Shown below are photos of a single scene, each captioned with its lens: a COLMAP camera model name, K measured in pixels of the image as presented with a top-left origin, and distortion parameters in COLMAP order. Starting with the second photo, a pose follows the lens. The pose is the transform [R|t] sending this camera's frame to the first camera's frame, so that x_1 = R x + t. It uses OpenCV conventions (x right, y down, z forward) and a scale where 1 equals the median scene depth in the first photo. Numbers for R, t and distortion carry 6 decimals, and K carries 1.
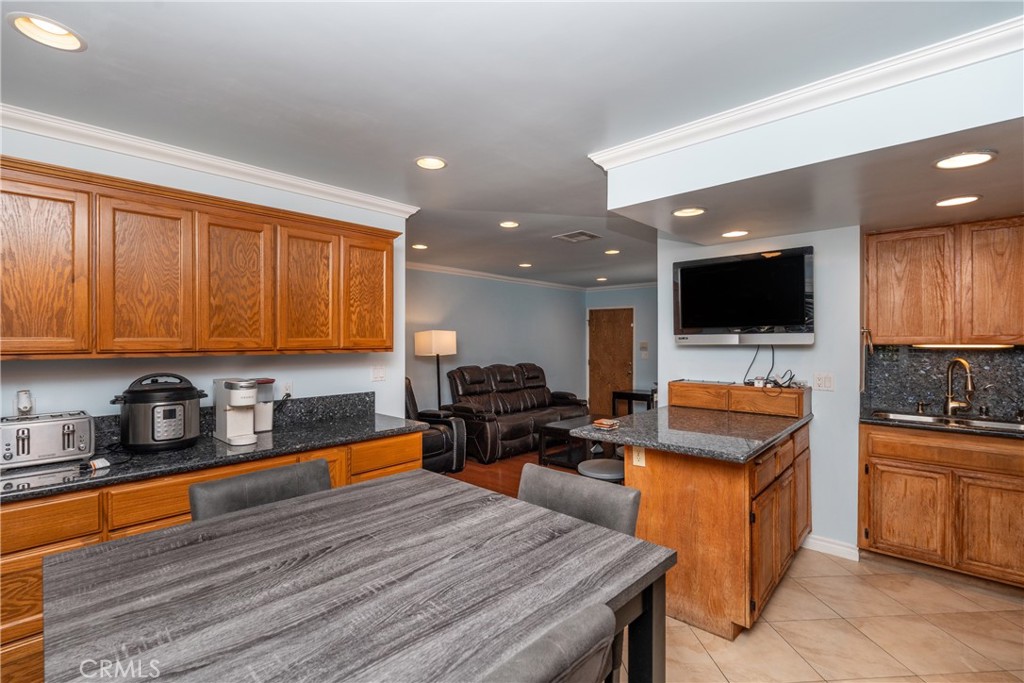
lens RADIAL K [[463.0, 0, 516.1], [0, 463.0, 336.3], [0, 0, 1]] dist [0.000759, 0.000076]
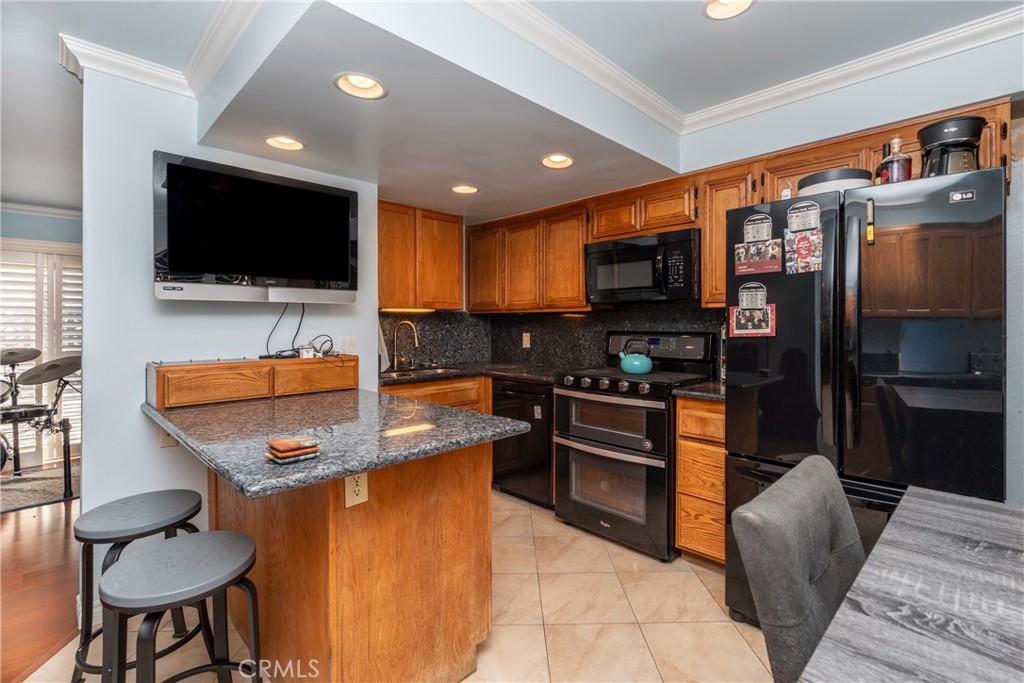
lens RADIAL K [[467.3, 0, 513.2], [0, 467.3, 324.1], [0, 0, 1]] dist [-0.000814, -0.000132]
pose [[0.041660, 0.000671, 0.999132, -0.300175], [-0.004831, 0.999988, -0.000470, 0.070764], [-0.999120, -0.004807, 0.041663, 0.852207]]
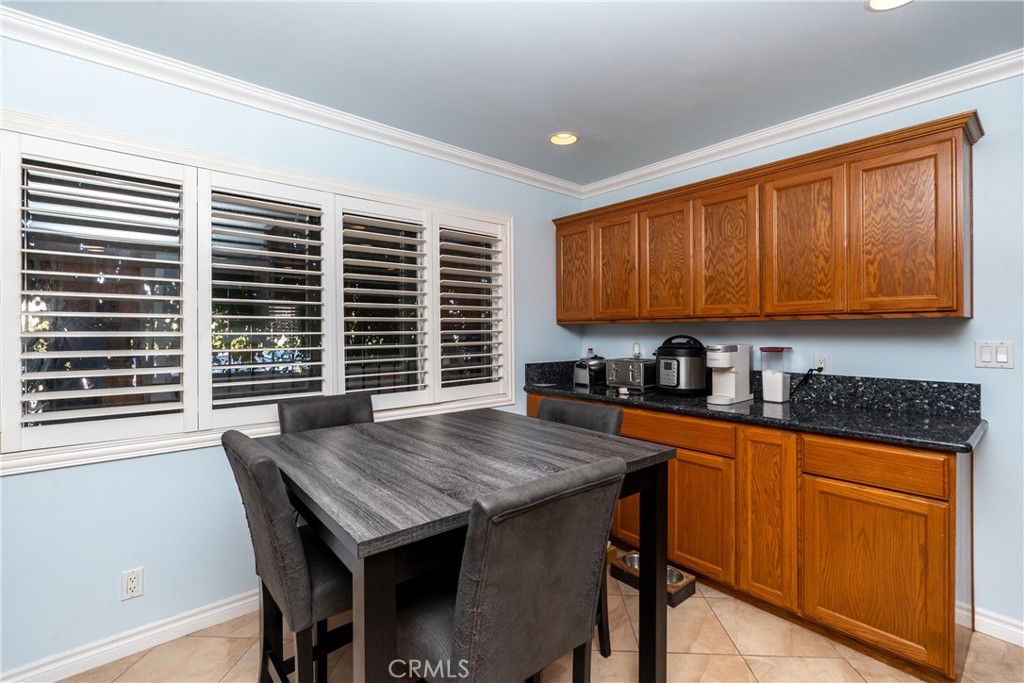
lens RADIAL K [[463.0, 0, 516.1], [0, 463.0, 336.3], [0, 0, 1]] dist [0.000759, 0.000076]
pose [[-0.116098, 0.015769, -0.993113, 0.524424], [0.015828, 0.999776, 0.014024, 0.054961], [0.993112, -0.014091, -0.116322, 0.659909]]
